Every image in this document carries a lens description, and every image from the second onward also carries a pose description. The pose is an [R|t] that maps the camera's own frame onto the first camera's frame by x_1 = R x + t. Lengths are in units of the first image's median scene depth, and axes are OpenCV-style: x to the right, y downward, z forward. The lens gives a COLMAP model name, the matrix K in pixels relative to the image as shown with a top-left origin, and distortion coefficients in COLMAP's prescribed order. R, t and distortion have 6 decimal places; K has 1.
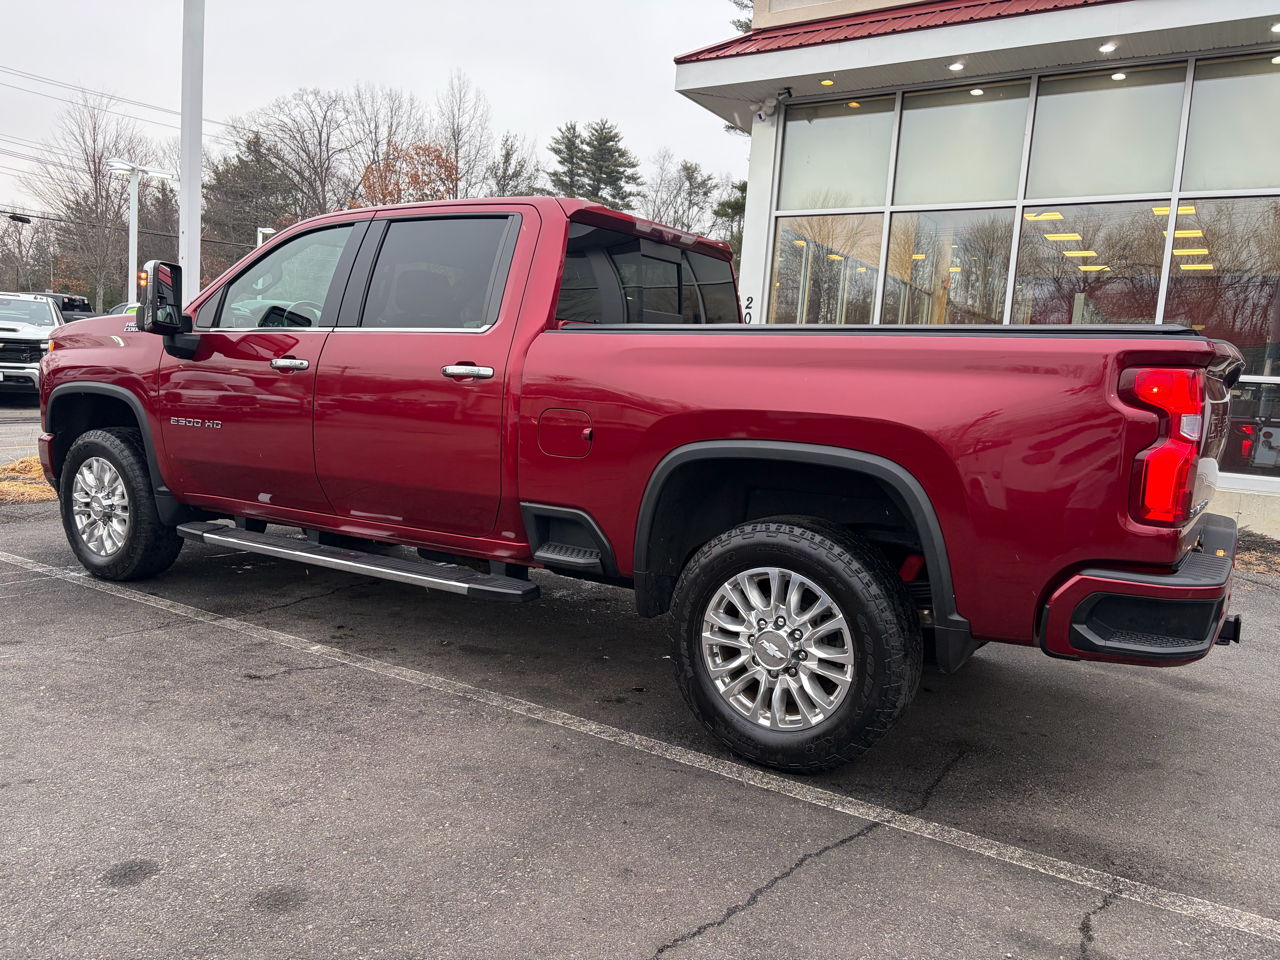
lens RADIAL K [[967.5, 0, 645.7], [0, 967.5, 474.5], [0, 0, 1]] dist [0.045004, -0.040346]
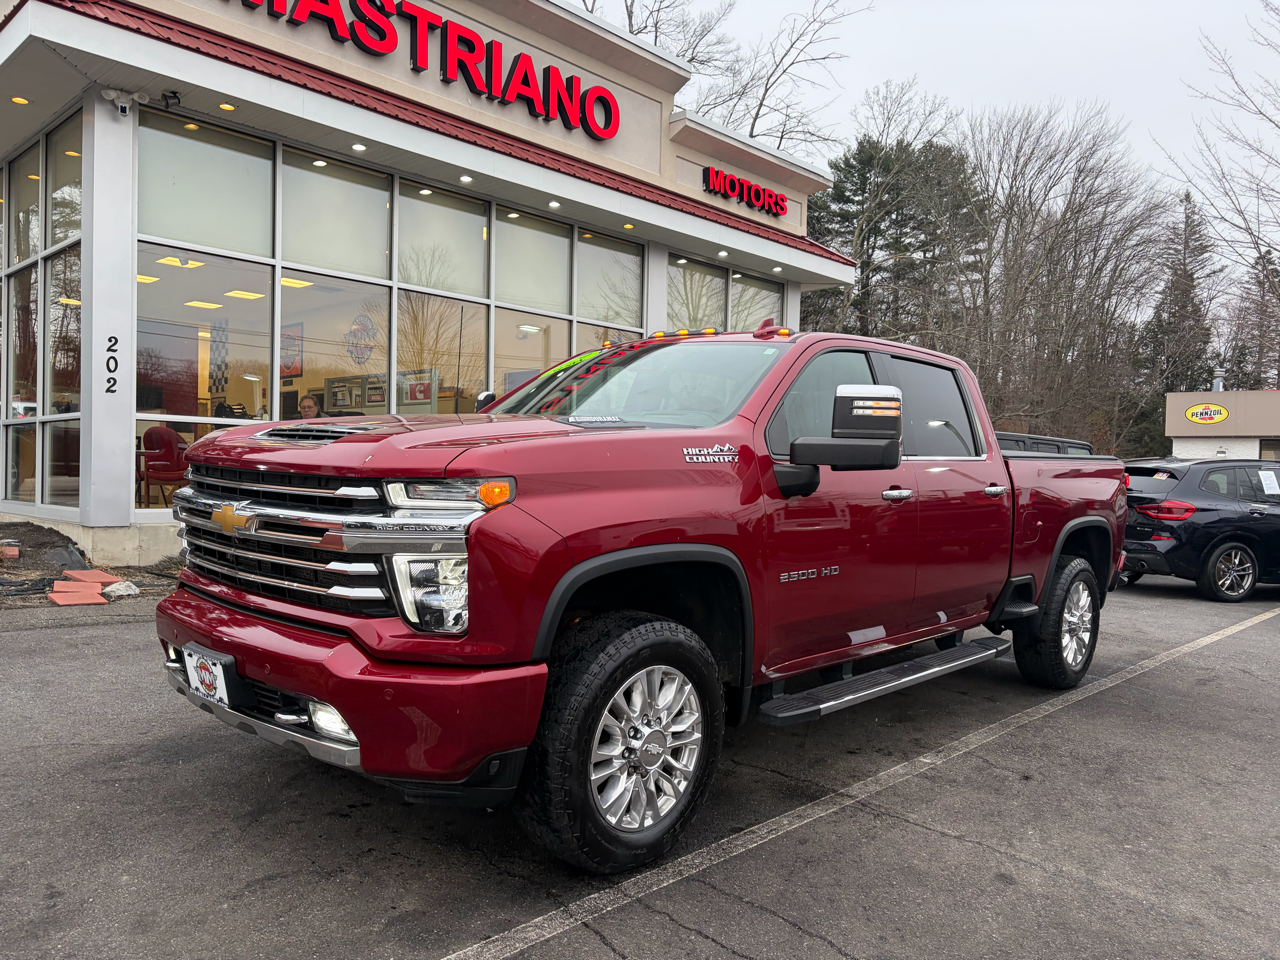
lens RADIAL K [[967.5, 0, 645.7], [0, 967.5, 479.4], [0, 0, 1]] dist [0.045004, -0.040346]
pose [[0.179838, -0.071479, 0.981096, -0.582002], [0.073744, 0.995530, 0.059013, -0.086385], [-0.980928, 0.061738, 0.184305, 0.450135]]
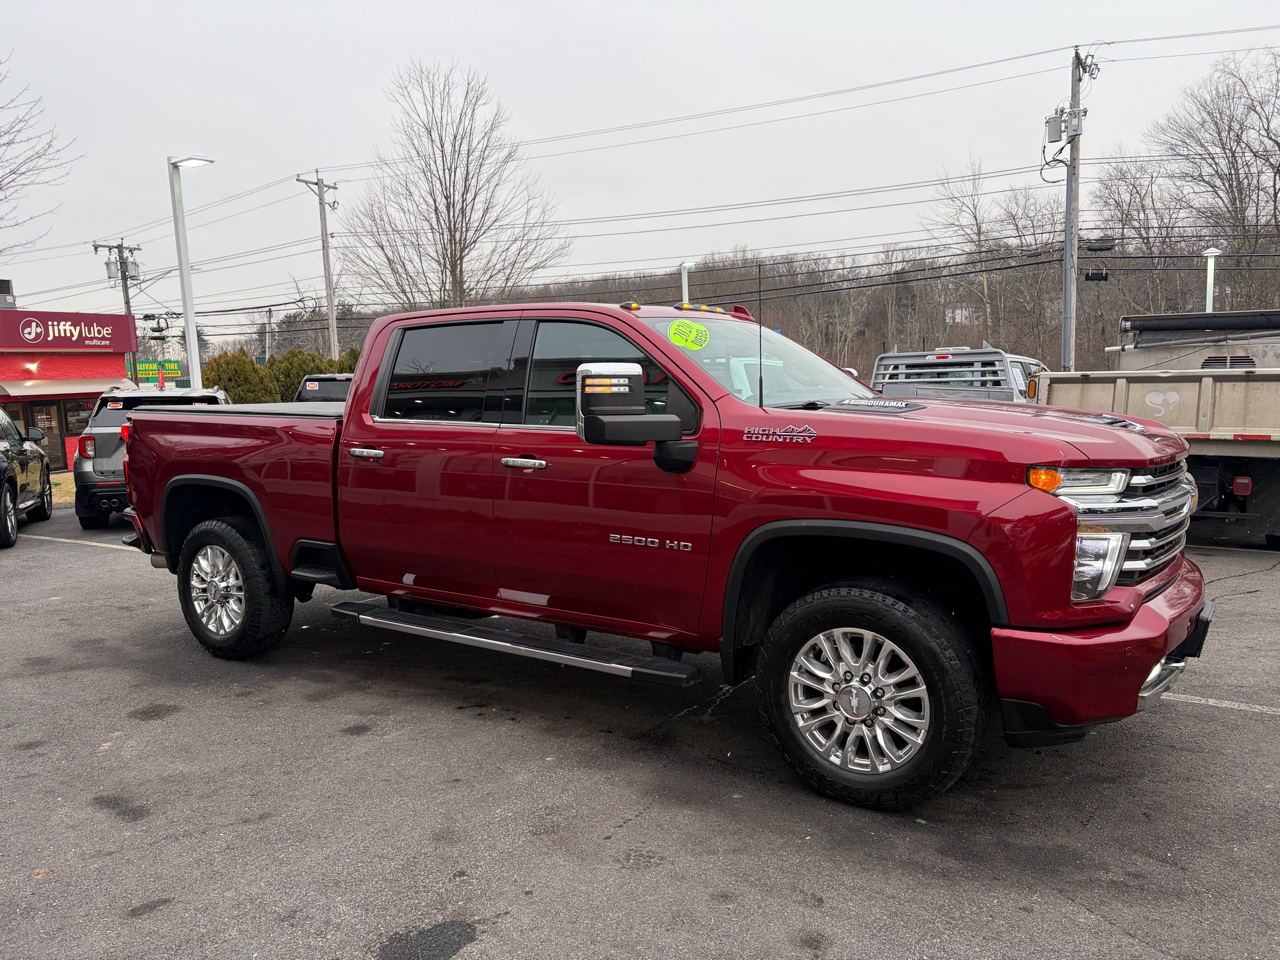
lens RADIAL K [[967.5, 0, 648.2], [0, 967.5, 470.6], [0, 0, 1]] dist [0.045004, -0.040346]
pose [[-0.999131, -0.038755, 0.015346, -0.112189], [-0.035054, 0.980430, 0.193721, -0.140173], [-0.022553, 0.193015, -0.980937, 0.992464]]
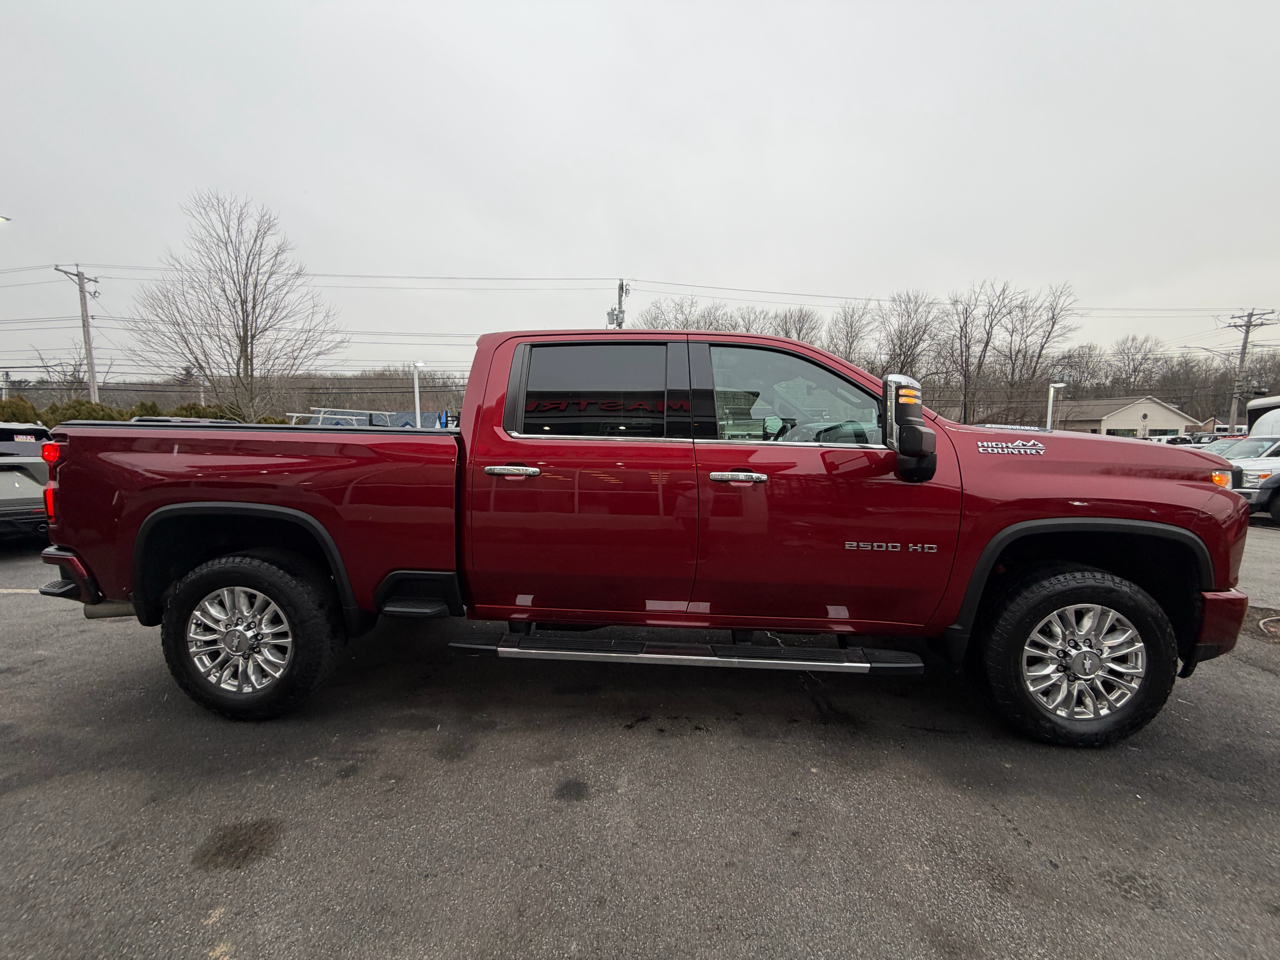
lens RADIAL K [[506.1, 0, 636.6], [0, 506.1, 480.2], [0, 0, 1]] dist [-0.001028, 0.000247]
pose [[-0.866806, -0.025547, -0.497991, 0.098255], [-0.106000, 0.985301, 0.133959, -0.084035], [0.487249, 0.168904, -0.856773, 0.750163]]
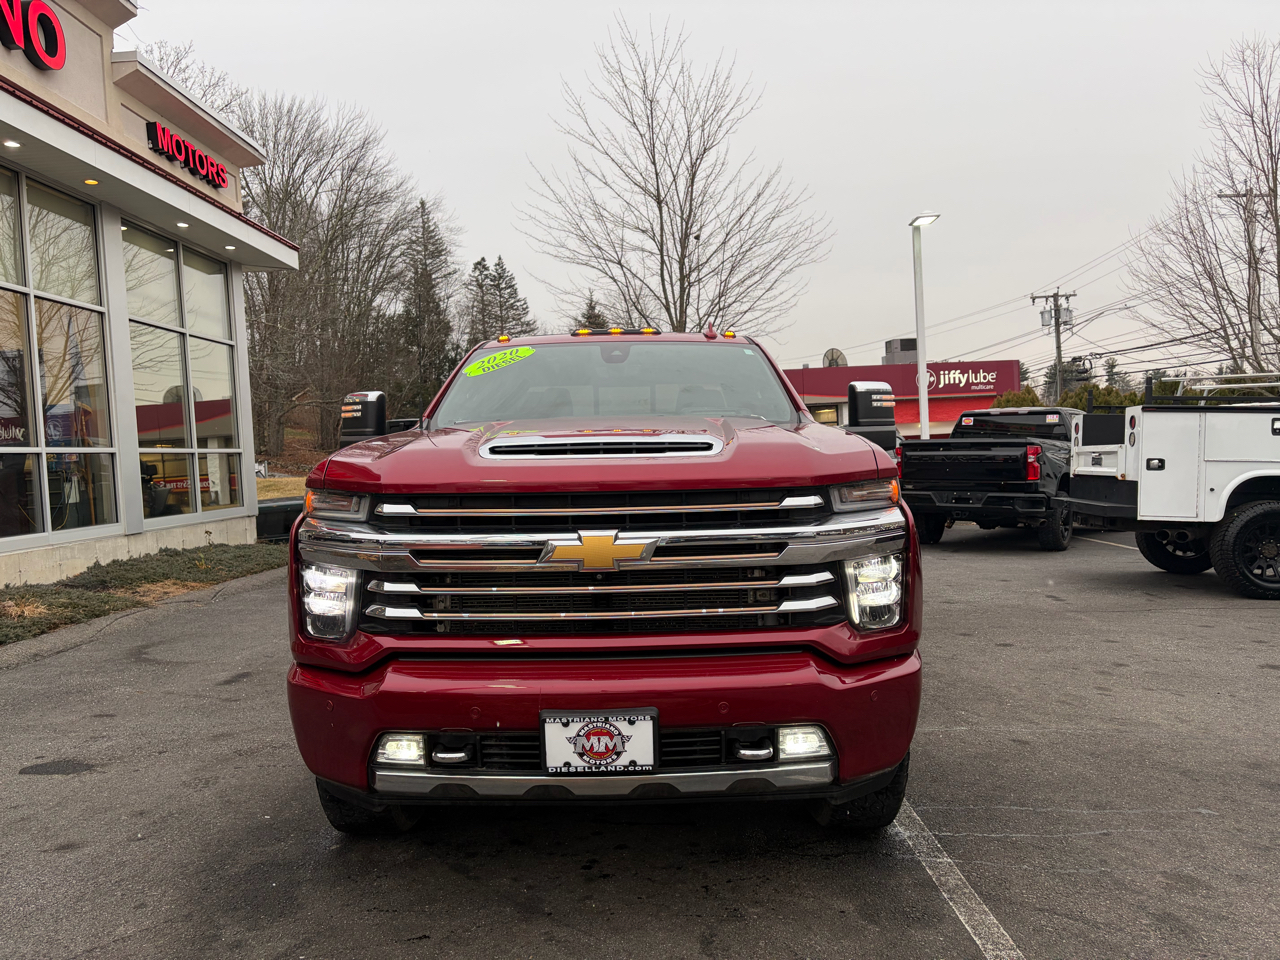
lens RADIAL K [[967.5, 0, 638.7], [0, 967.5, 475.1], [0, 0, 1]] dist [0.045004, -0.040346]
pose [[-0.531322, -0.064141, 0.844739, -0.527587], [0.086115, 0.987876, 0.129174, -0.117541], [-0.842782, 0.141377, -0.519356, 0.752142]]
